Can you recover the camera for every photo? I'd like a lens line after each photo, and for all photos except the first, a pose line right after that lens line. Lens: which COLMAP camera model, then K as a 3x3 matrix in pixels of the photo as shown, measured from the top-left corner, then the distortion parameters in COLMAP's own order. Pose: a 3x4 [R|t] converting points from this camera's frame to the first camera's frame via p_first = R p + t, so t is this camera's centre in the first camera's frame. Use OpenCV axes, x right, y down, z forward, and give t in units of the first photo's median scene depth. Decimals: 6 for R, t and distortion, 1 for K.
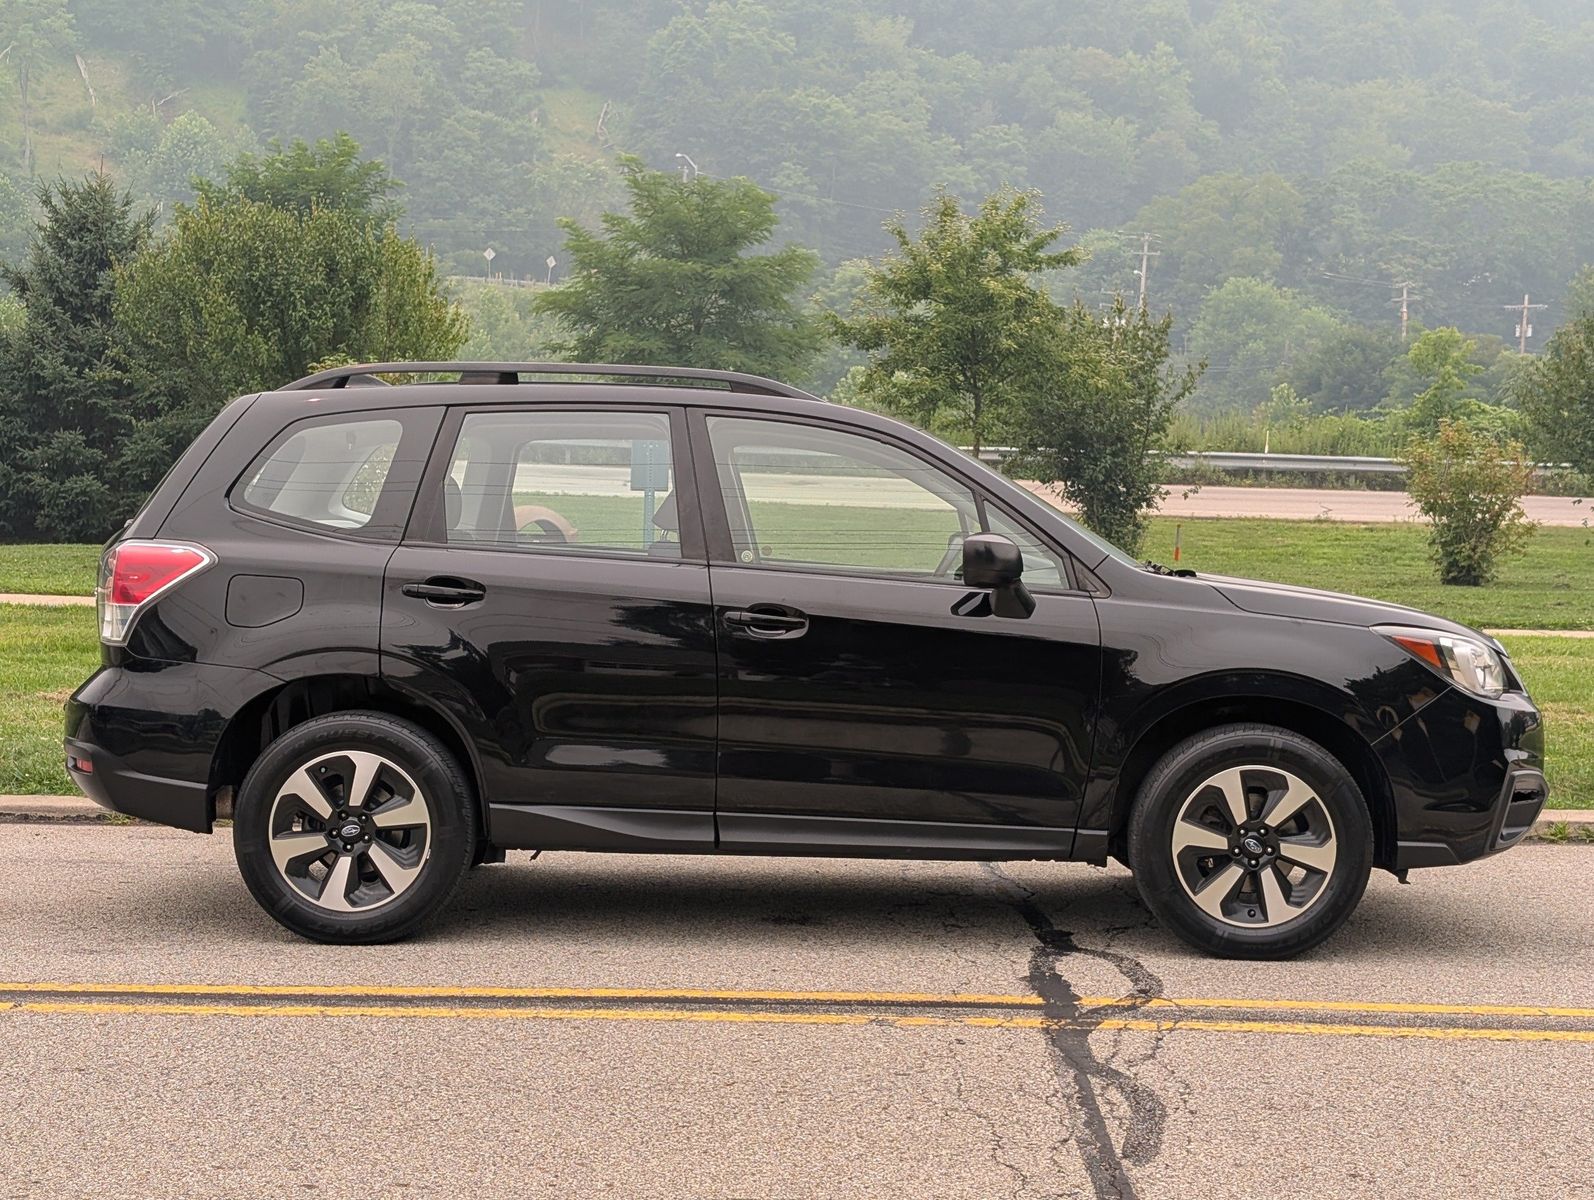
lens RADIAL K [[2464.6, 0, 797.0], [0, 2464.6, 600.0], [0, 0, 1]] dist [0.209742, -0.927393]
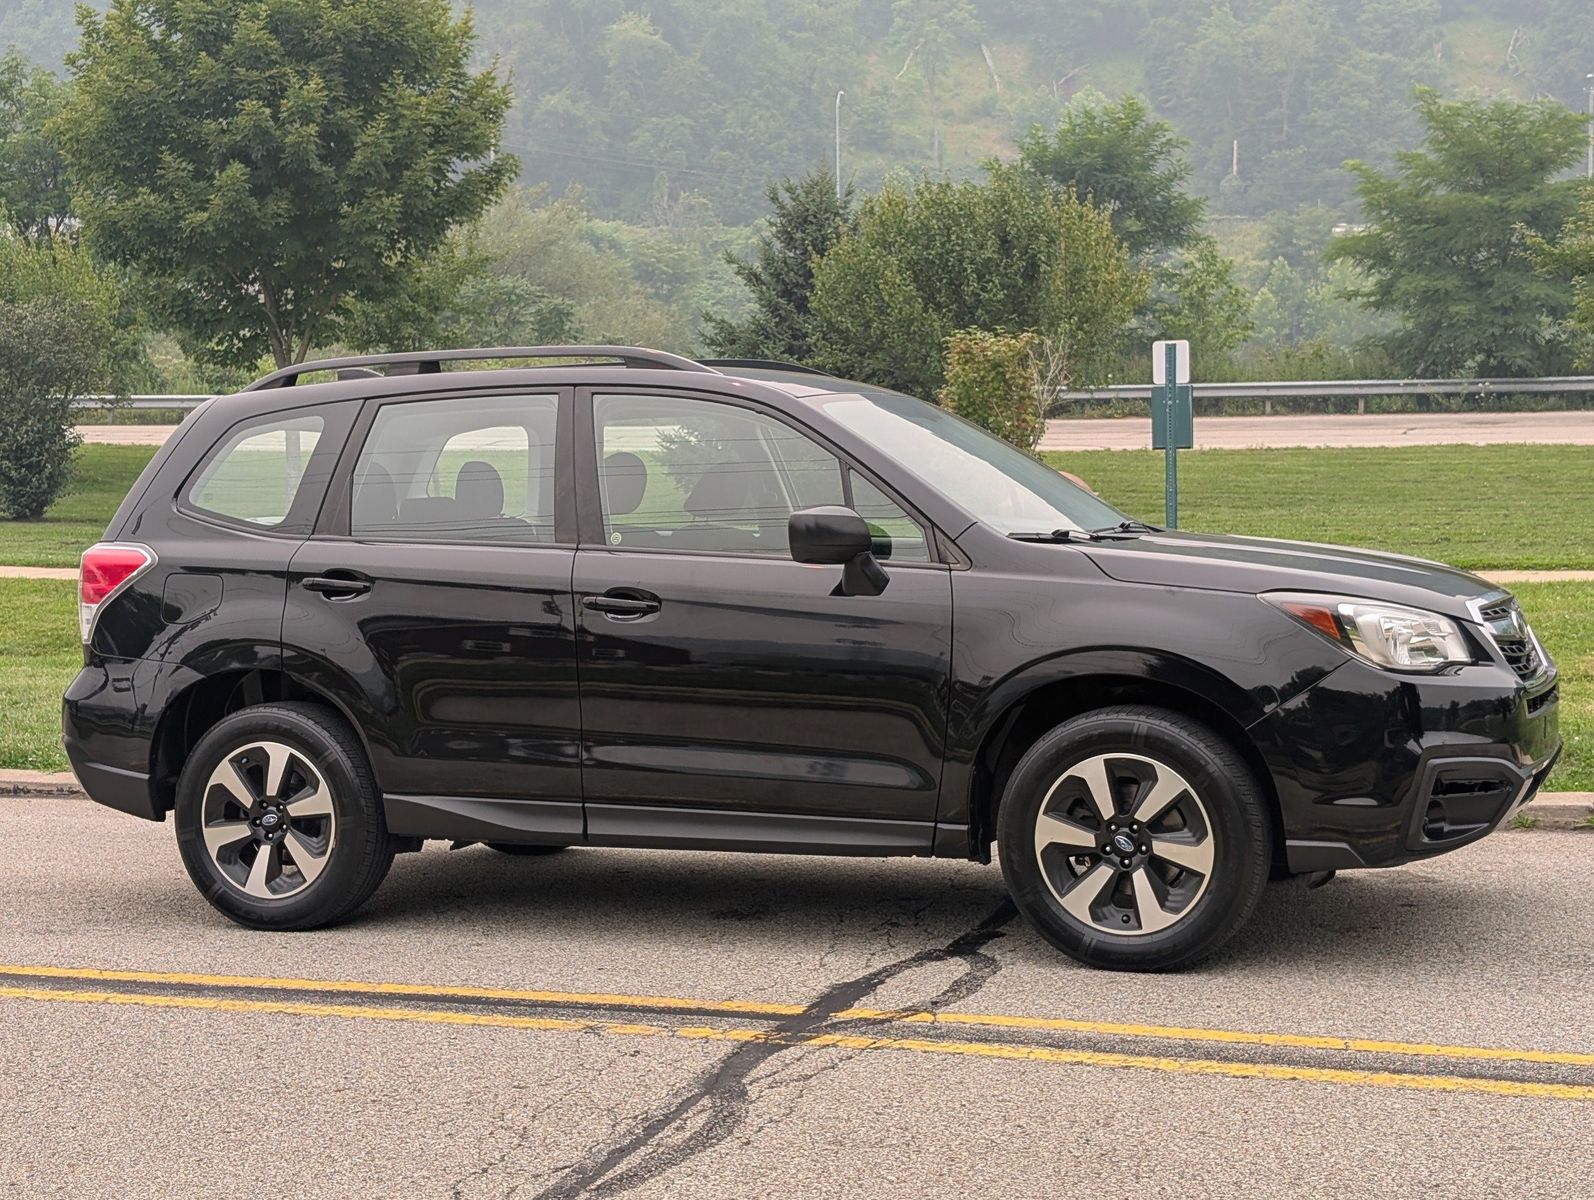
lens RADIAL K [[2465.9, 0, 780.4], [0, 2465.9, 598.1], [0, 0, 1]] dist [0.213461, -0.865467]
pose [[0.926935, -0.026163, -0.374309, 0.403263], [0.031739, 0.999458, 0.008738, -0.000771], [0.373877, -0.019980, 0.927263, 0.129073]]
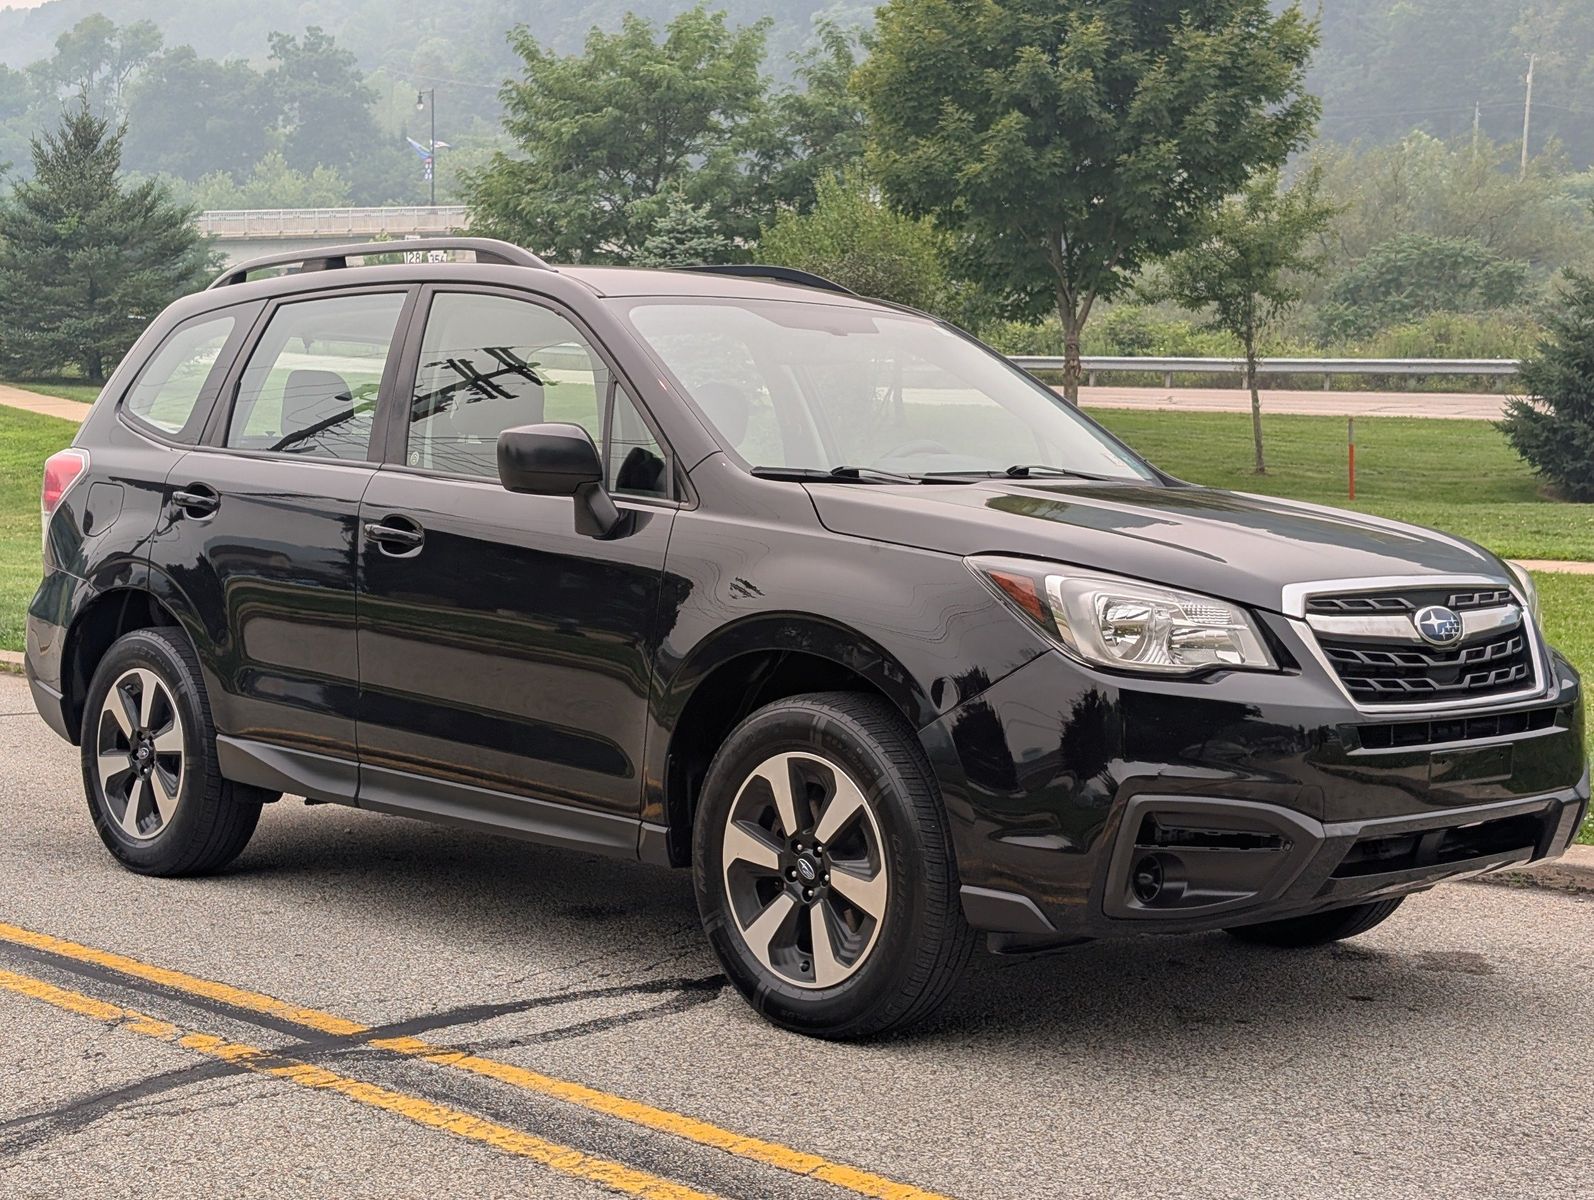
lens RADIAL K [[2465.9, 0, 780.4], [0, 2465.9, 598.1], [0, 0, 1]] dist [0.213461, -0.865467]
pose [[0.699675, 0.028941, -0.713875, 0.664760], [-0.022971, 0.999574, 0.018009, 0.011487], [0.714092, 0.003798, 0.700041, 0.510979]]
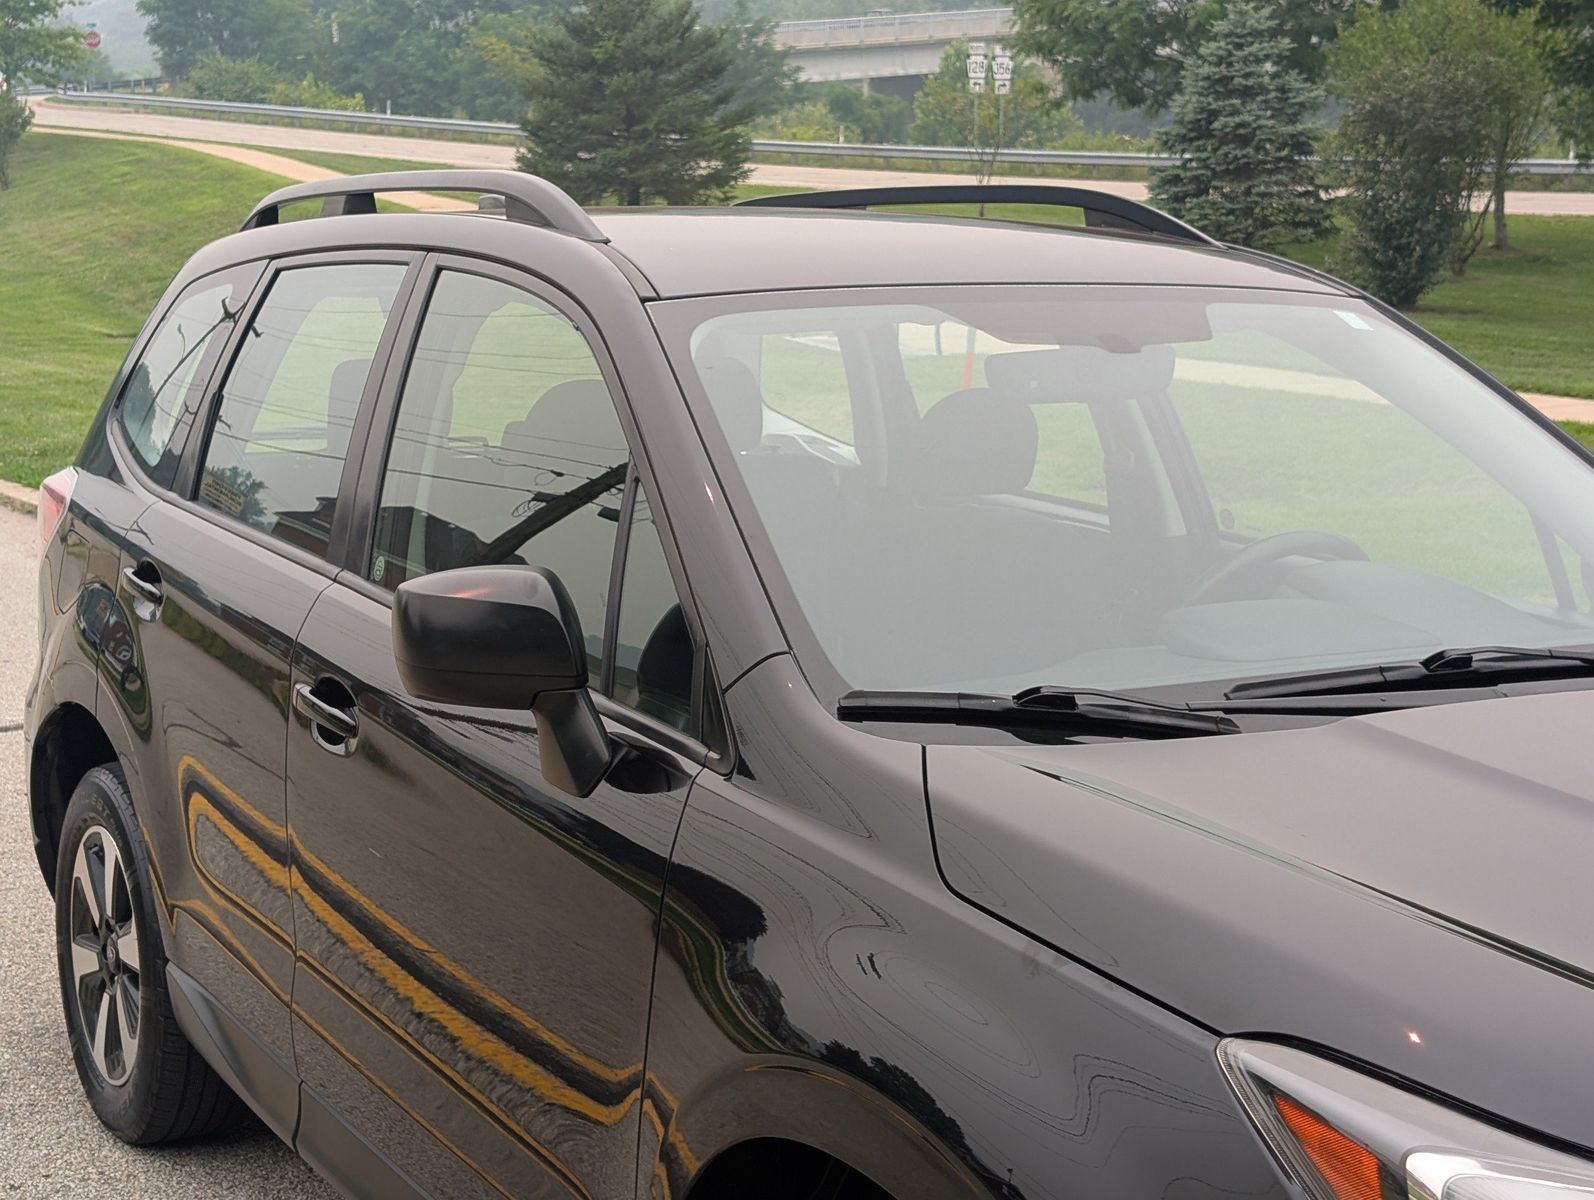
lens RADIAL K [[2465.9, 0, 780.4], [0, 2465.9, 598.1], [0, 0, 1]] dist [0.213461, -0.865467]
pose [[0.510793, 0.099370, -0.853942, 0.429807], [-0.023120, 0.994526, 0.101899, -0.063384], [0.859393, -0.032307, 0.510294, 0.831159]]
